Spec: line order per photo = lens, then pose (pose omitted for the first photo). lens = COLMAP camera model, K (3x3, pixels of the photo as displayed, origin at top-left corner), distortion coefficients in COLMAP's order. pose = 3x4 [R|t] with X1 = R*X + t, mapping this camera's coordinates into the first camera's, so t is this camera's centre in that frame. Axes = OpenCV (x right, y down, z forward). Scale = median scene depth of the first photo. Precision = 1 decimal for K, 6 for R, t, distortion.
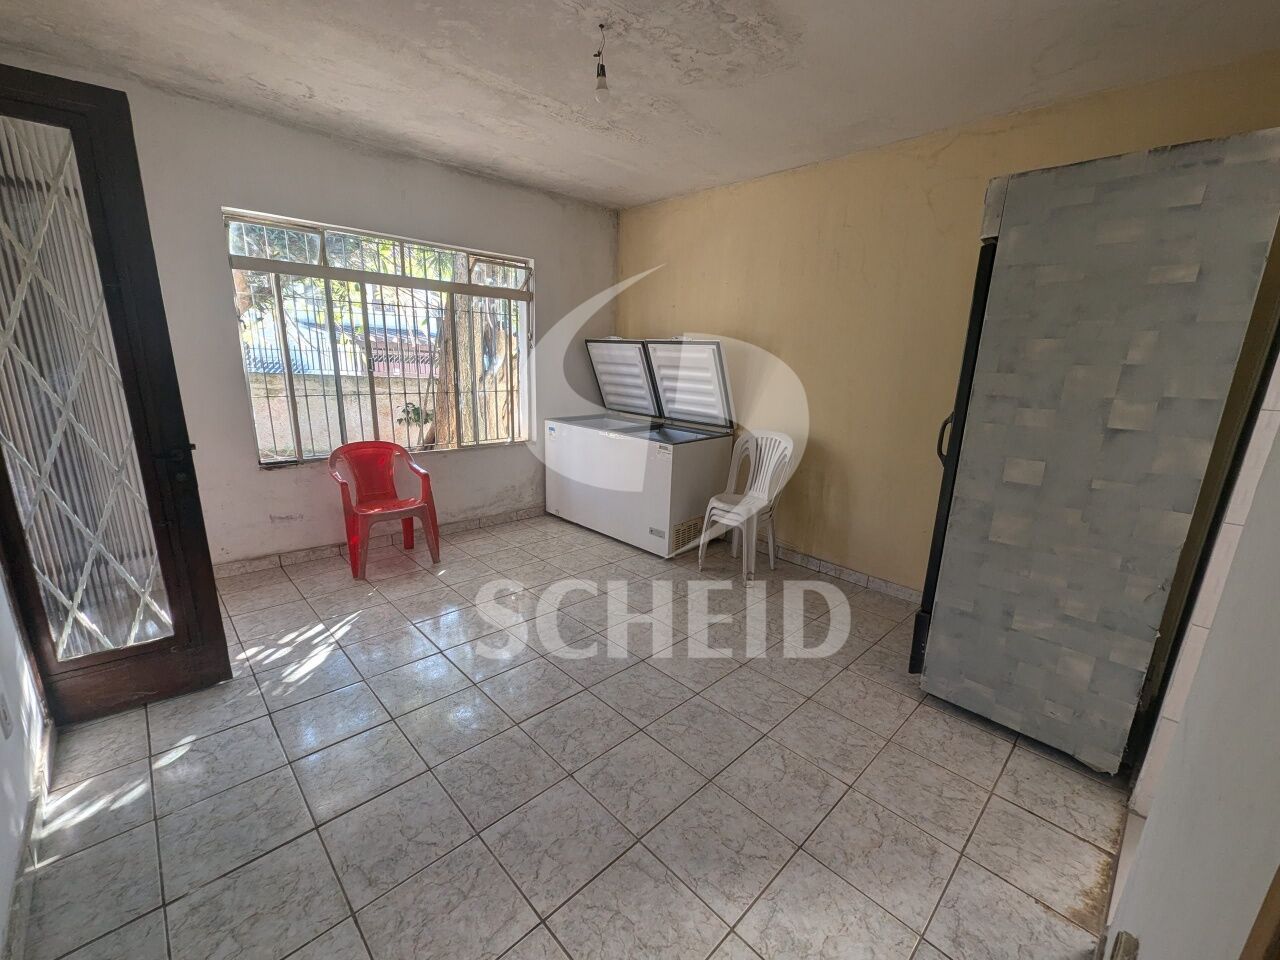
lens RADIAL K [[530.1, 0, 642.3], [0, 530.1, 489.4], [0, 0, 1]] dist [0.002307, -0.000490]
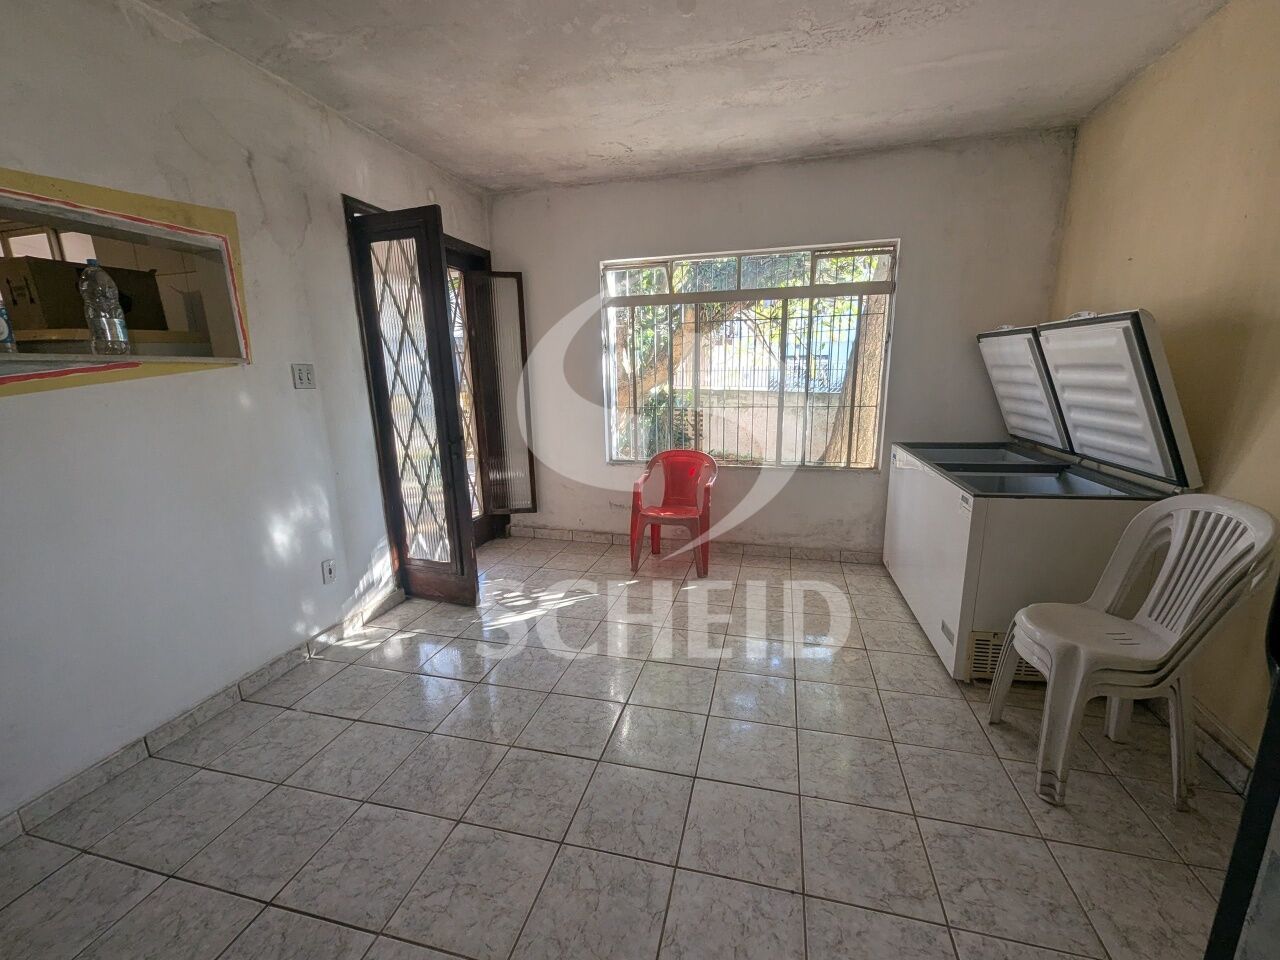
lens RADIAL K [[530.1, 0, 642.3], [0, 530.1, 489.4], [0, 0, 1]] dist [0.002307, -0.000490]
pose [[0.525205, 0.143146, -0.838850, 0.376421], [-0.173340, 0.983079, 0.059229, -0.064792], [0.833134, 0.114299, 0.541131, 0.380717]]
